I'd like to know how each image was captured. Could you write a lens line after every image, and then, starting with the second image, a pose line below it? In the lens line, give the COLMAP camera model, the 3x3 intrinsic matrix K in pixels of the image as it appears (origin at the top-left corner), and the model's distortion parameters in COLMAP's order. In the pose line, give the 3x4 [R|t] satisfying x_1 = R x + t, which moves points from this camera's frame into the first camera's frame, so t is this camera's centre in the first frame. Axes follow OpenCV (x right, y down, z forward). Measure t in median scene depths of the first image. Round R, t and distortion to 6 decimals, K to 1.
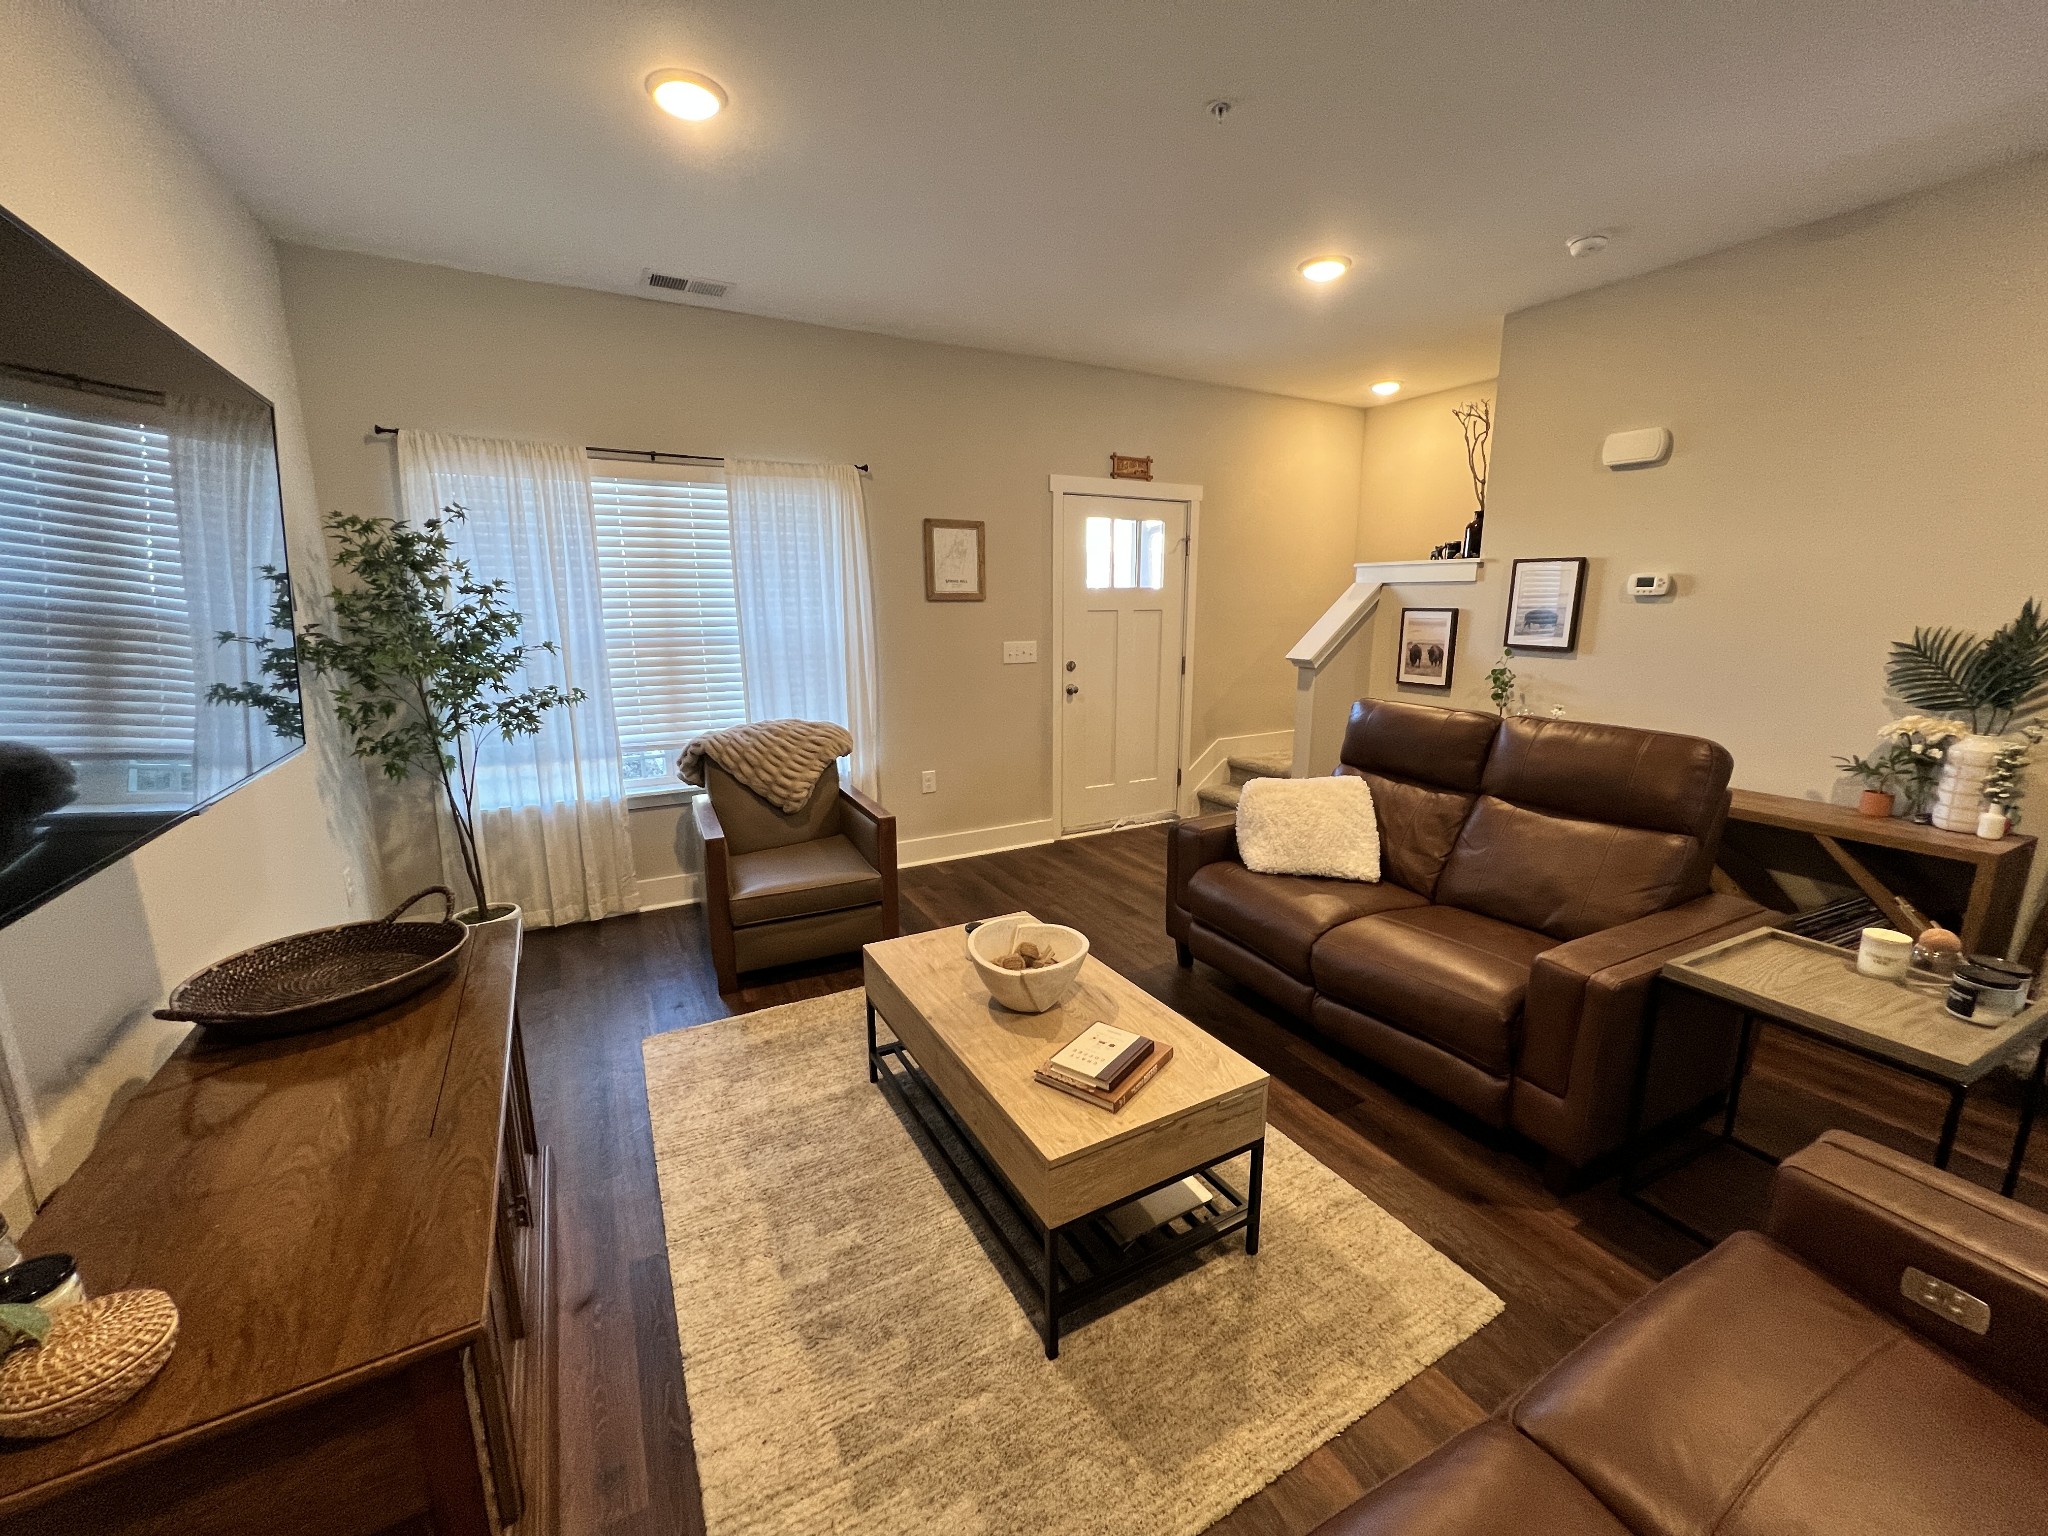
lens RADIAL K [[816.9, 0, 1012.3], [0, 816.9, 771.5], [0, 0, 1]] dist [-0.001857, -0.000169]
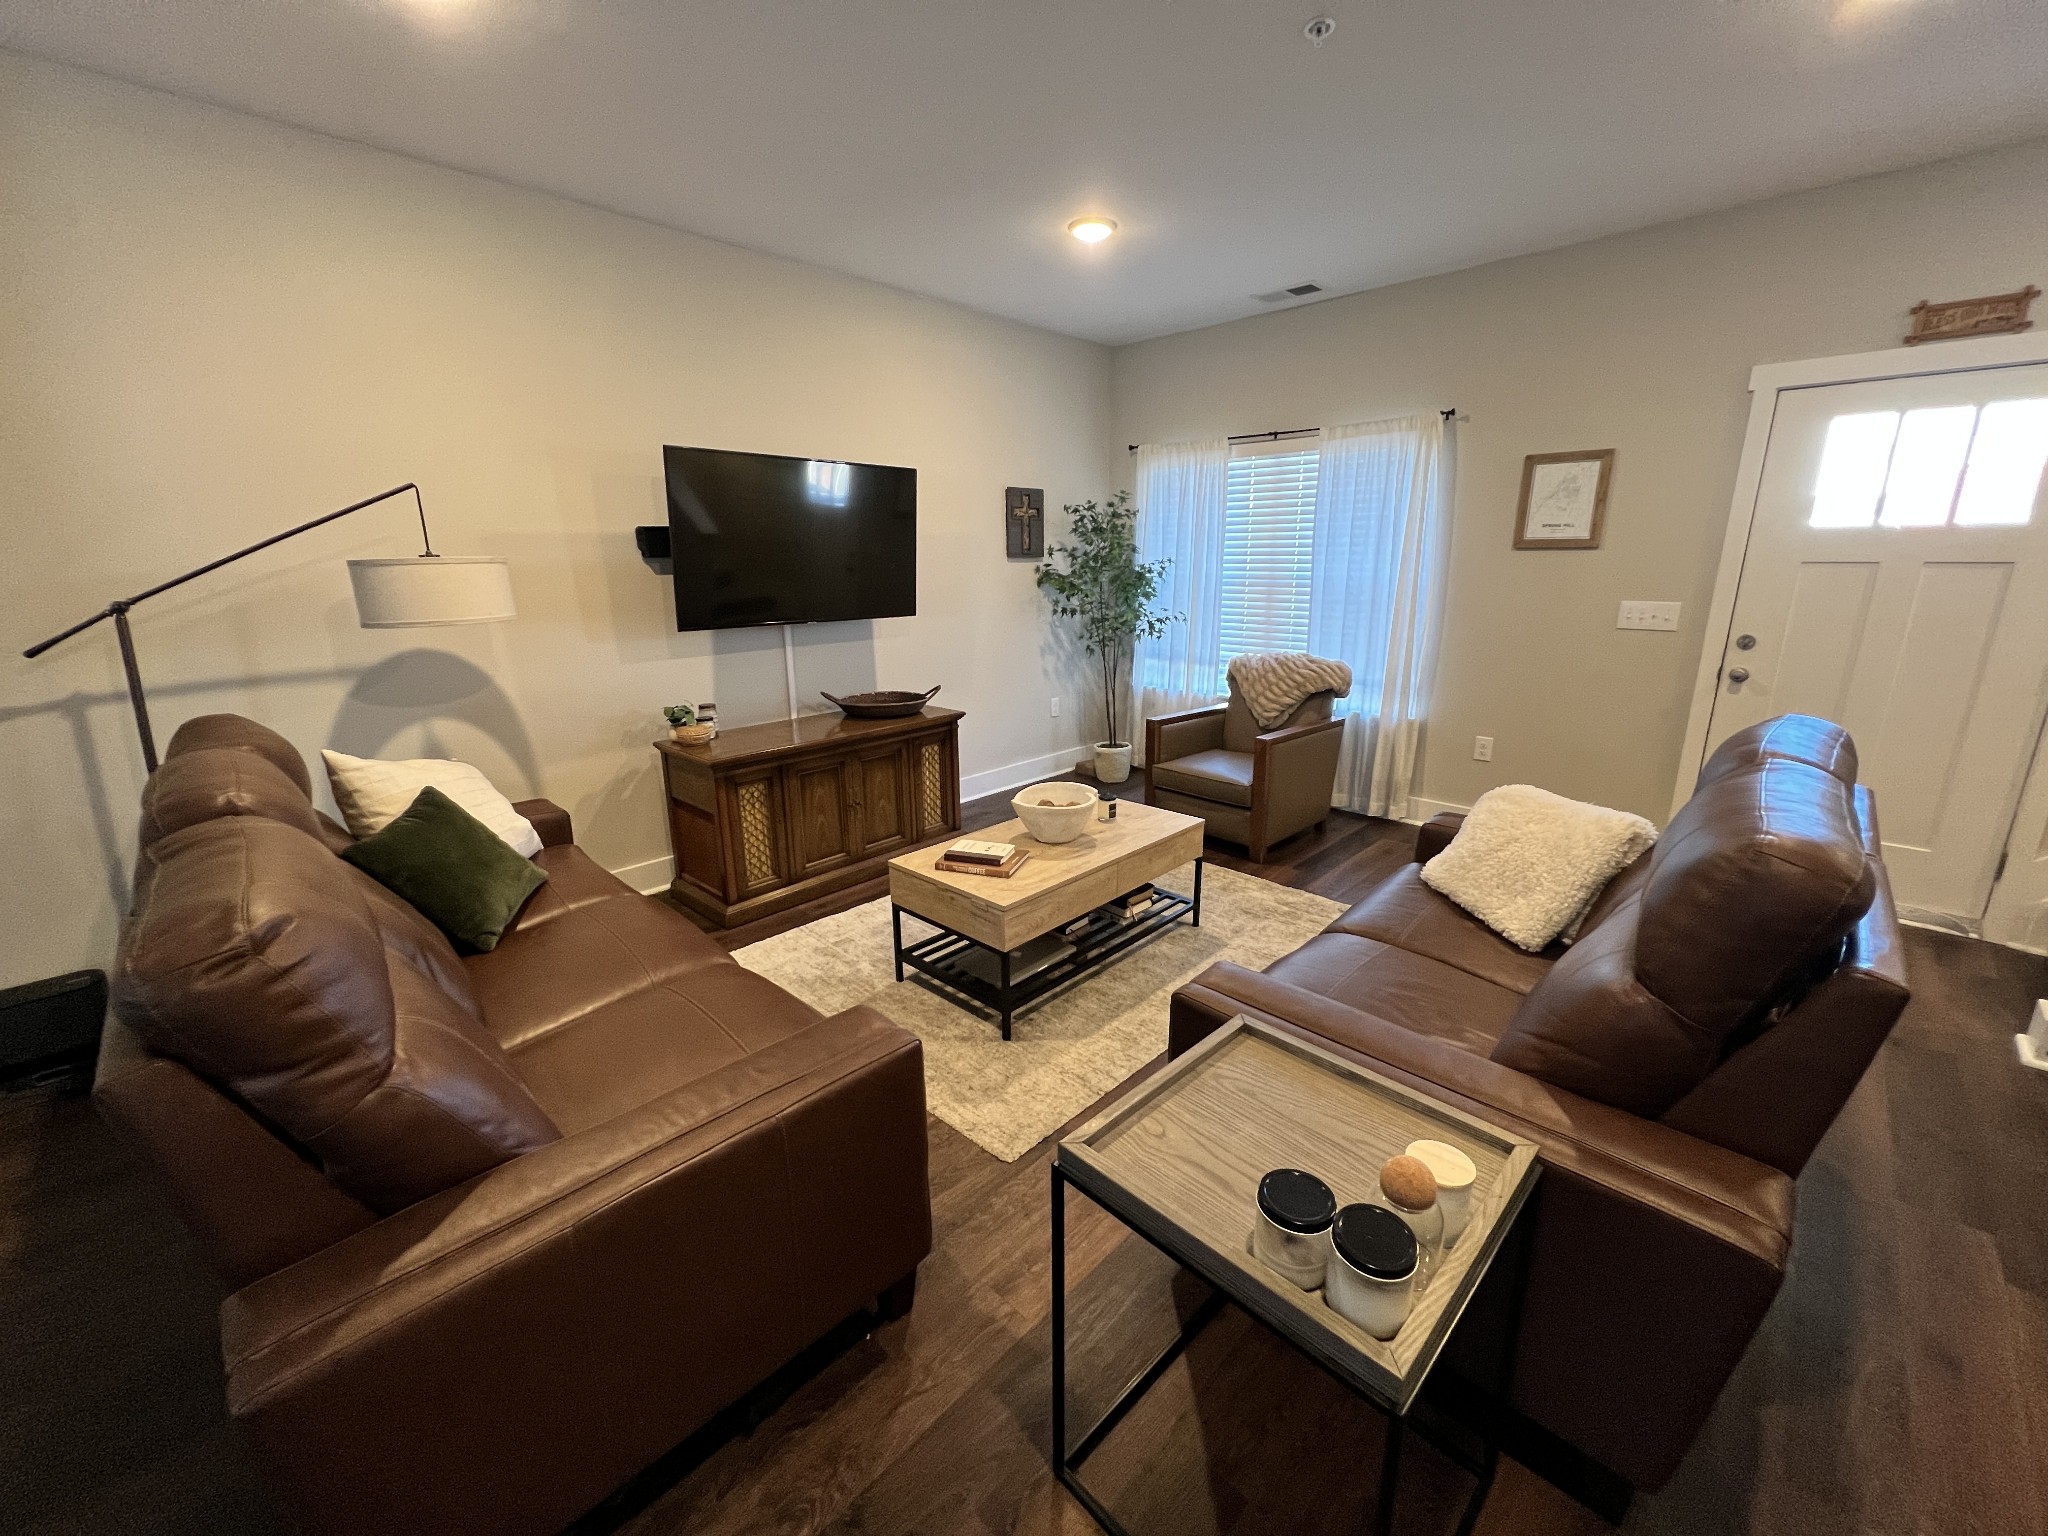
lens RADIAL K [[816.9, 0, 1014.3], [0, 816.9, 763.2], [0, 0, 1]] dist [-0.001857, -0.000169]
pose [[0.289963, 0.238794, -0.926768, 0.620189], [-0.187858, 0.963734, 0.189543, -0.048801], [0.938419, 0.119141, 0.324307, 0.221485]]
